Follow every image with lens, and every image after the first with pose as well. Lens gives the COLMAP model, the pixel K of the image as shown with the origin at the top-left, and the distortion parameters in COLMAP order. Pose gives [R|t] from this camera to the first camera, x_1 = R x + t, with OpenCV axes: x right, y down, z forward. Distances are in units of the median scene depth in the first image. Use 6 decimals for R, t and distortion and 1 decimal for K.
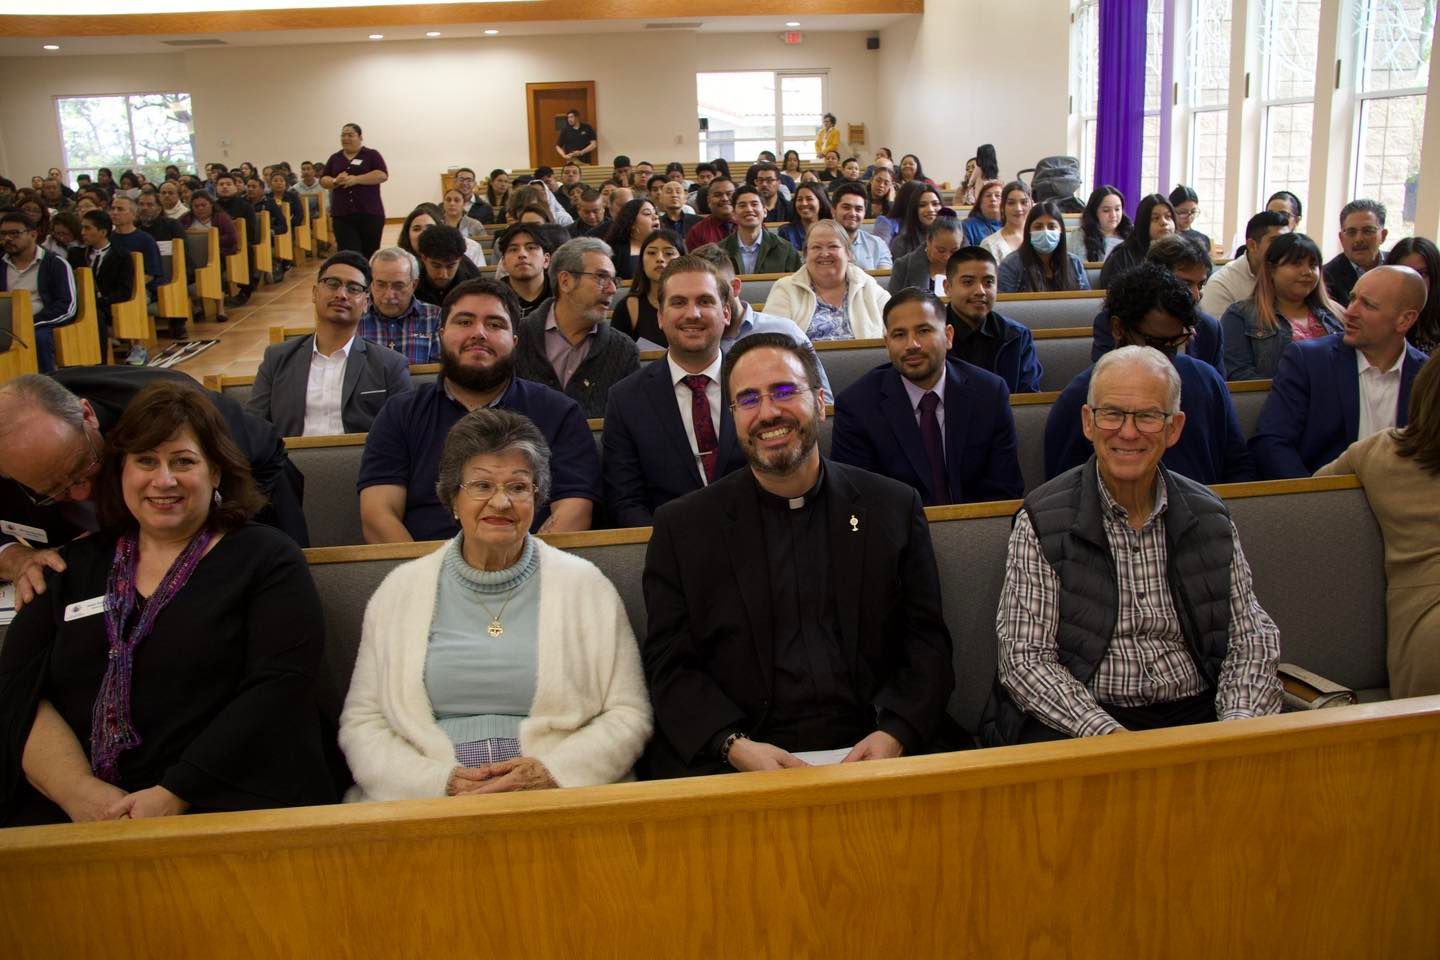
lens RADIAL K [[1222.6, 0, 739.1], [0, 1222.6, 477.5], [0, 0, 1]] dist [-0.127736, 0.174111]
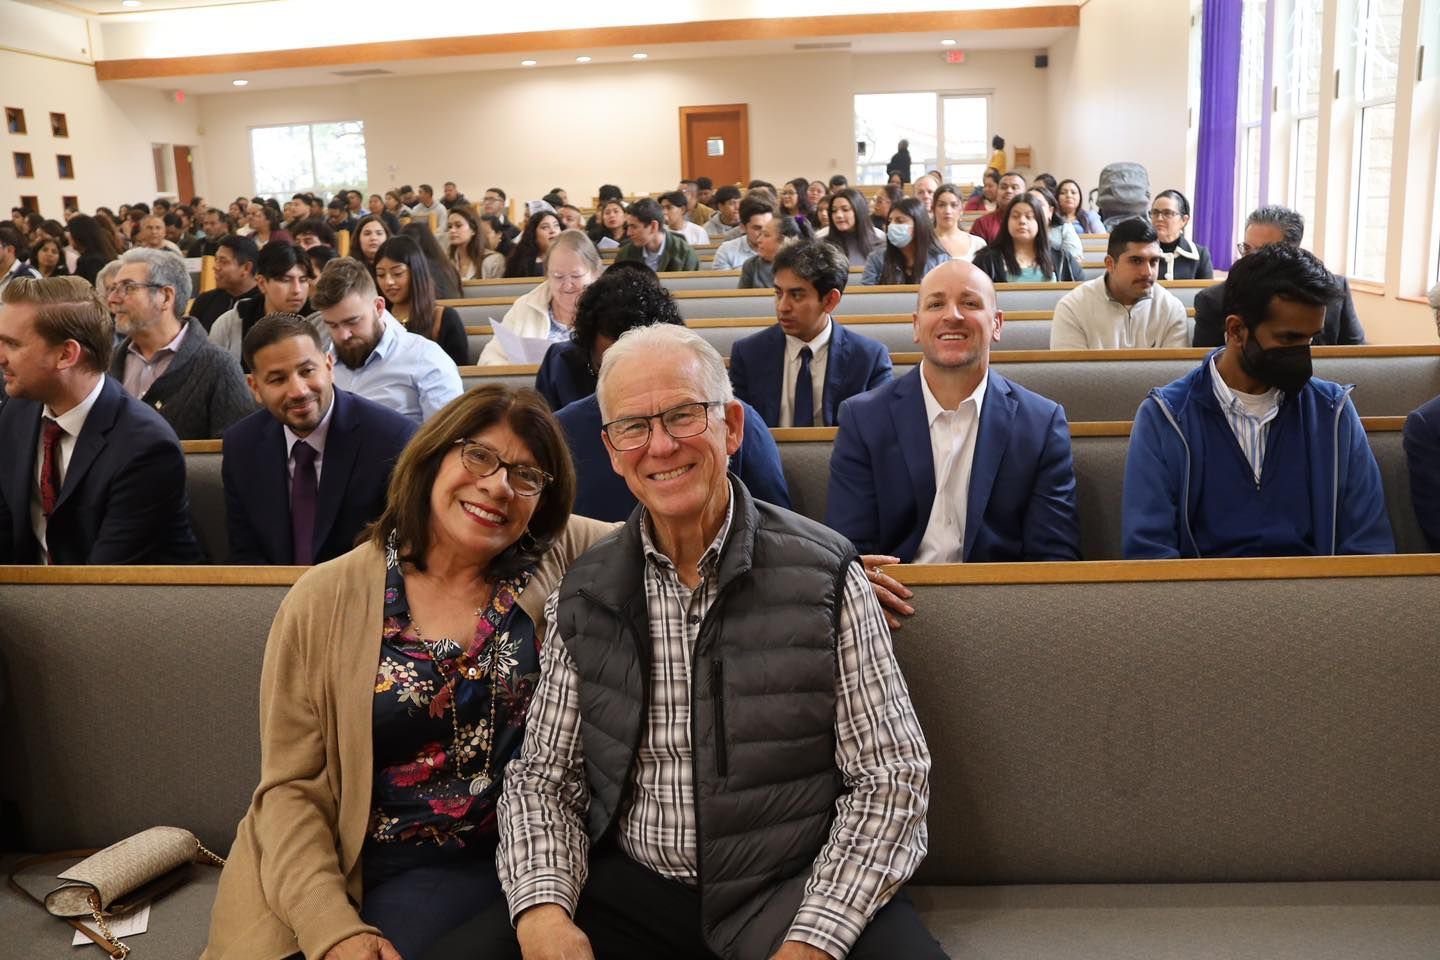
lens RADIAL K [[1222.6, 0, 739.1], [0, 1222.6, 477.5], [0, 0, 1]] dist [-0.127736, 0.174111]
pose [[0.979517, 0.042947, -0.196727, 0.110203], [-0.047630, 0.998682, -0.019136, -0.005431], [0.195646, 0.028114, 0.980272, 0.050079]]
